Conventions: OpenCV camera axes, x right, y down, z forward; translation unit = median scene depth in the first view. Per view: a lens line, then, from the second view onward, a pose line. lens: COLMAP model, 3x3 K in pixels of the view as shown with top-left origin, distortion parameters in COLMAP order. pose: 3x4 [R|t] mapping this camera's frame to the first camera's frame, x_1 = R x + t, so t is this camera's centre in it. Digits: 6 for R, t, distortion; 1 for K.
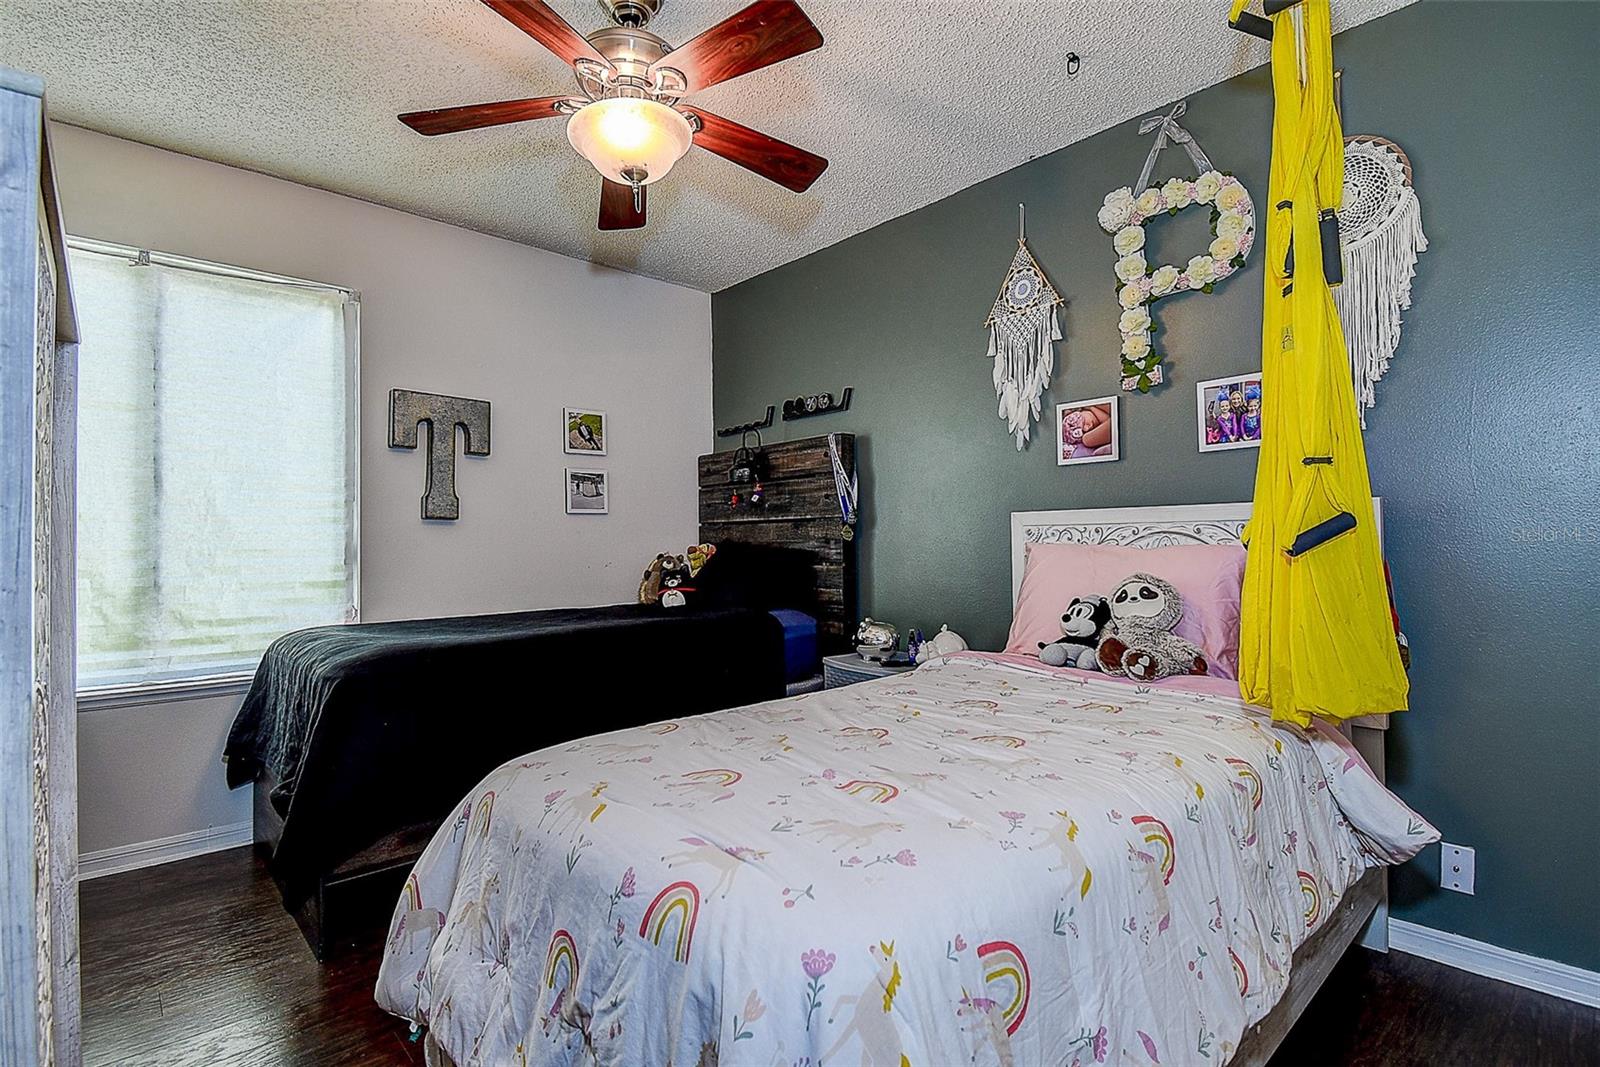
lens RADIAL K [[763.6, 0, 798.2], [0, 763.6, 533.9], [0, 0, 1]] dist [0.016658, -0.017679]
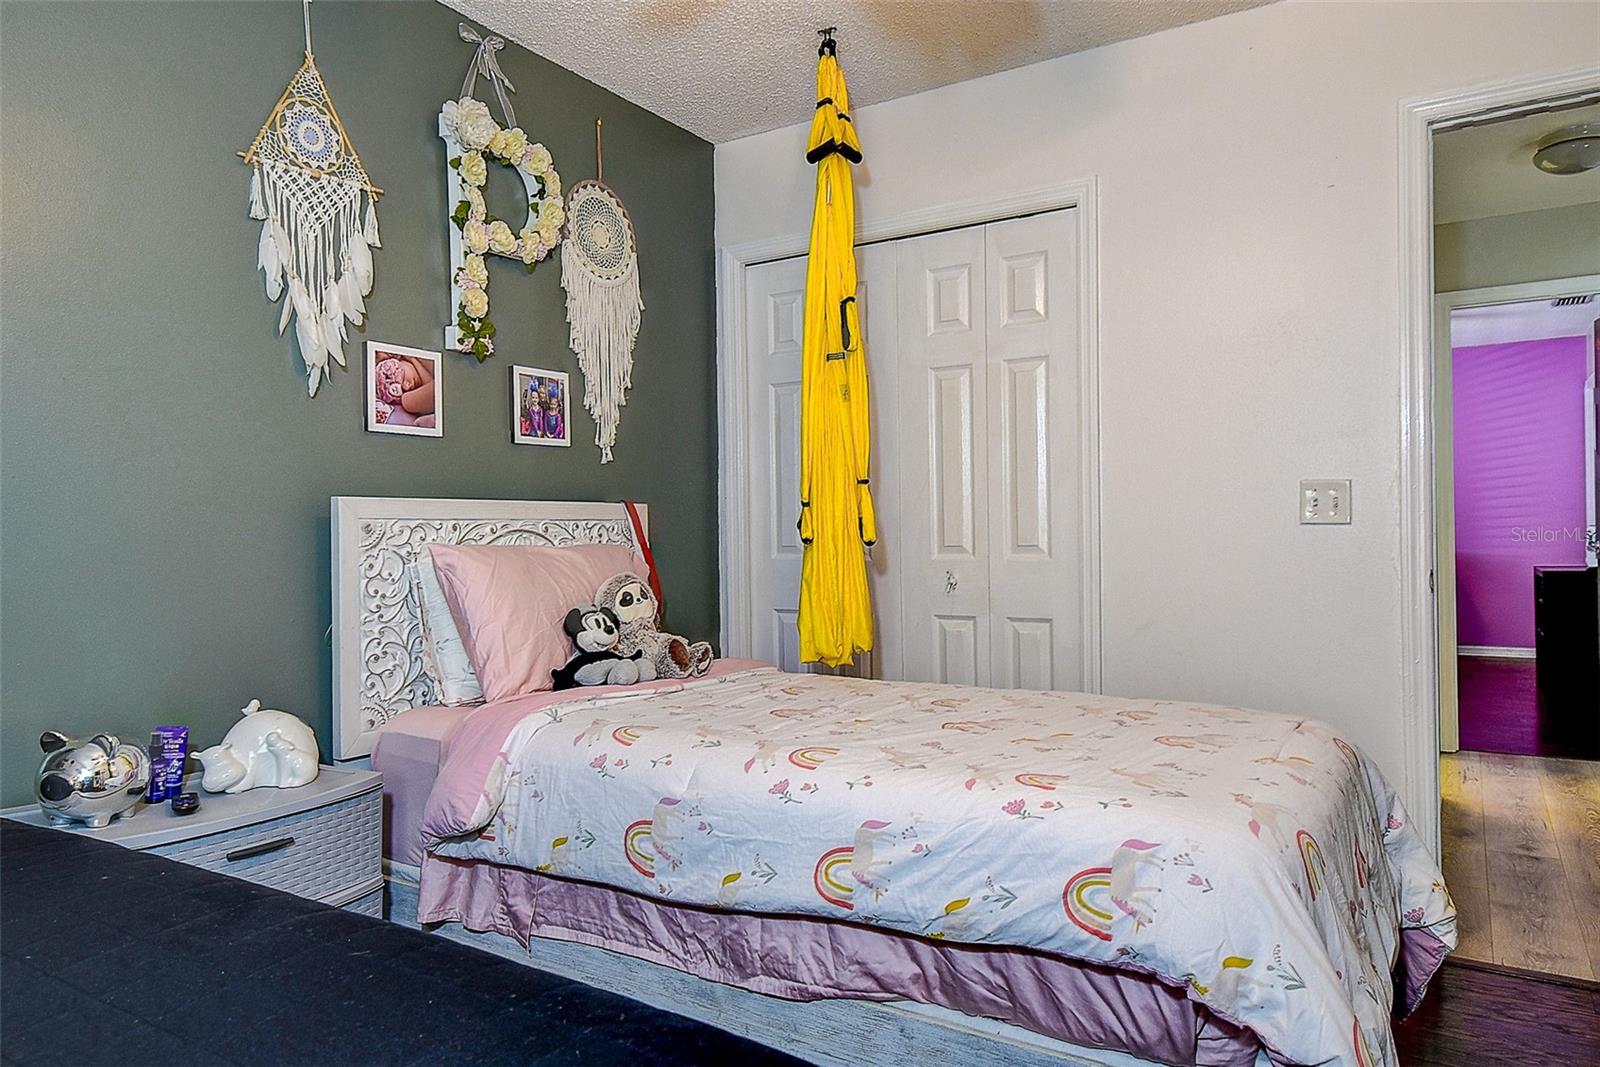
lens RADIAL K [[1038.7, 0, 799.1], [0, 1038.7, 533.1], [0, 0, 1]] dist [0.035191, -0.015308]
pose [[-0.276759, 0.012870, 0.960853, -0.687222], [0.005836, 0.999914, -0.011712, 0.014843], [-0.960922, 0.002366, -0.276810, 0.938980]]
